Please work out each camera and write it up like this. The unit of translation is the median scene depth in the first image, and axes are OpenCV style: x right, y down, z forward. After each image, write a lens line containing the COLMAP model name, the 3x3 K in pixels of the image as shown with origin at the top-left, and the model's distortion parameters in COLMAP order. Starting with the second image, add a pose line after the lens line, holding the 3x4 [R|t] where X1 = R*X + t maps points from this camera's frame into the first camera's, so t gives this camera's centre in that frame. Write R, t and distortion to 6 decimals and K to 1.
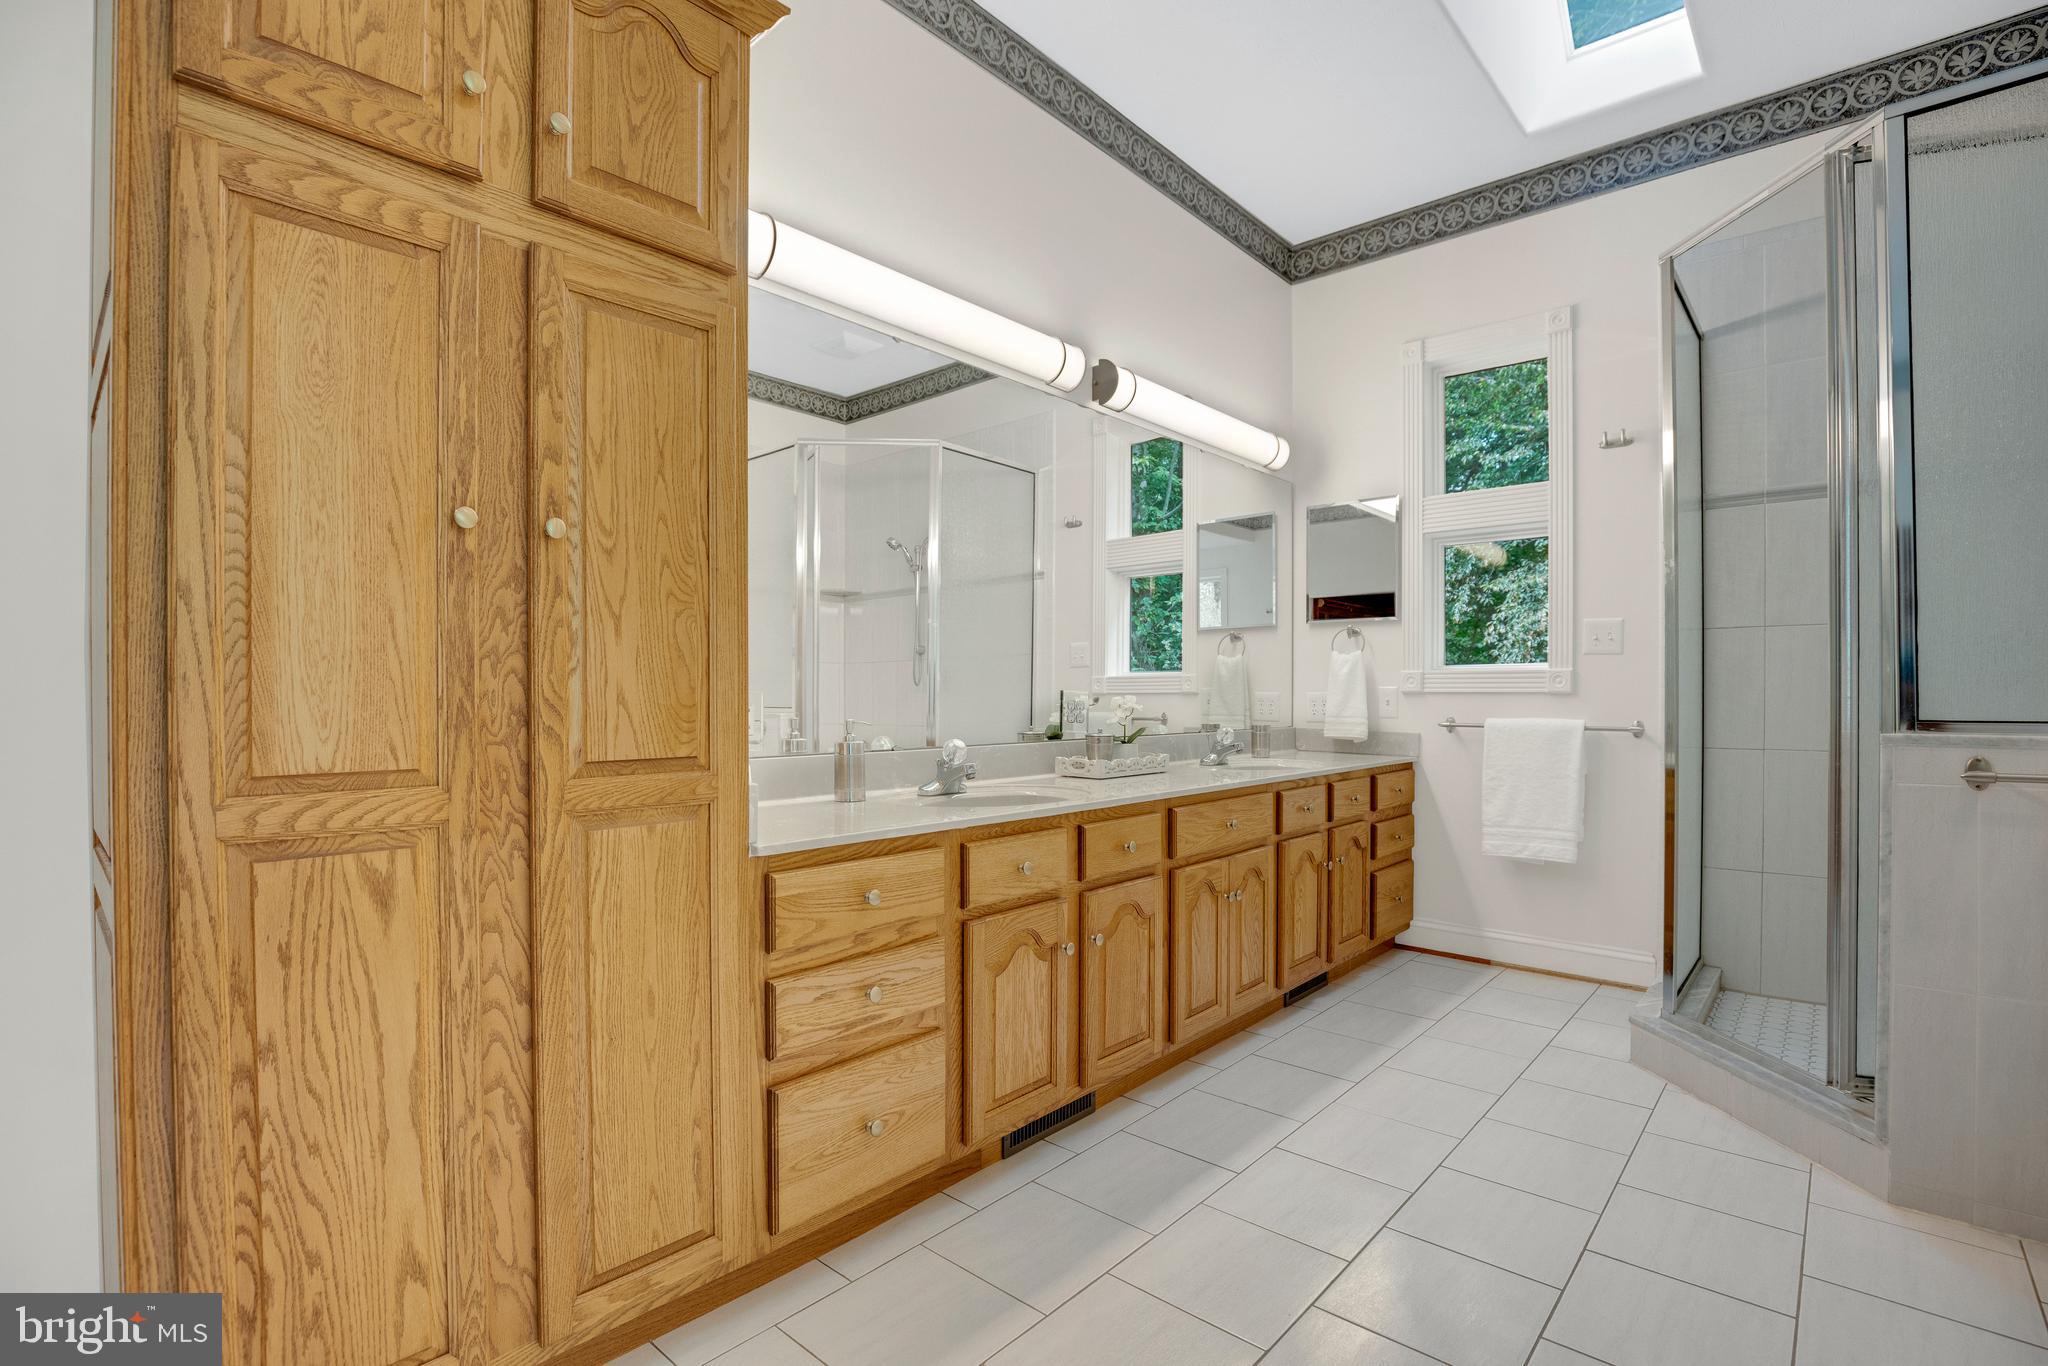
lens RADIAL K [[954.2, 0, 1009.8], [0, 954.2, 694.8], [0, 0, 1]] dist [-0.040233, 0.004962]
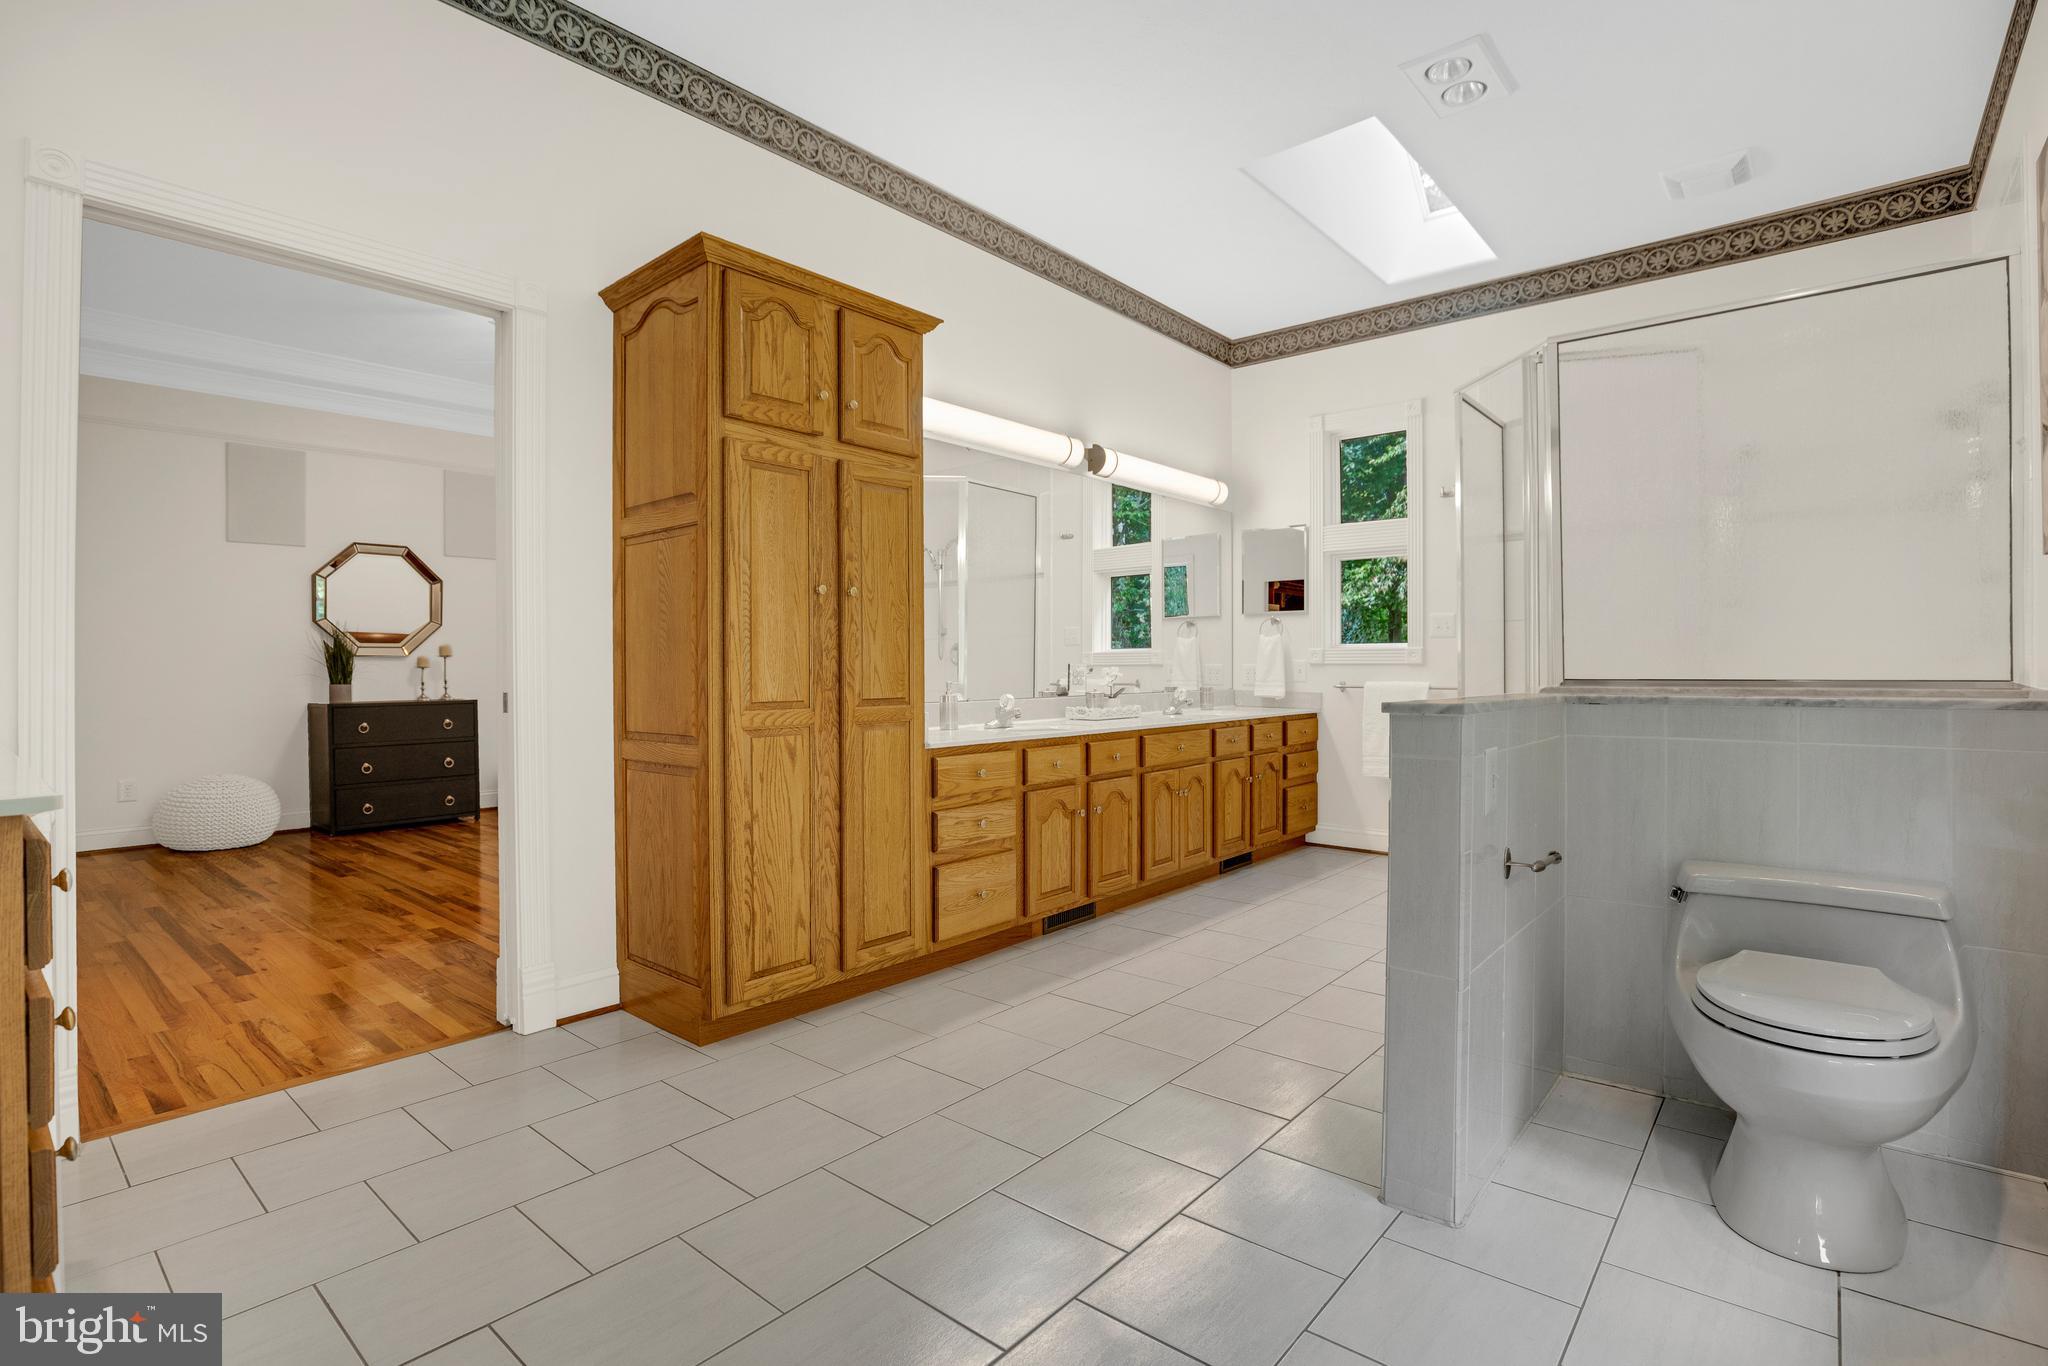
lens RADIAL K [[954.2, 0, 871.5], [0, 954.2, 669.6], [0, 0, 1]] dist [-0.040233, 0.004962]
pose [[0.993630, -0.003175, -0.112645, -0.133767], [0.003599, 0.999987, 0.003559, -0.002481], [0.112633, -0.003942, 0.993629, -0.833196]]
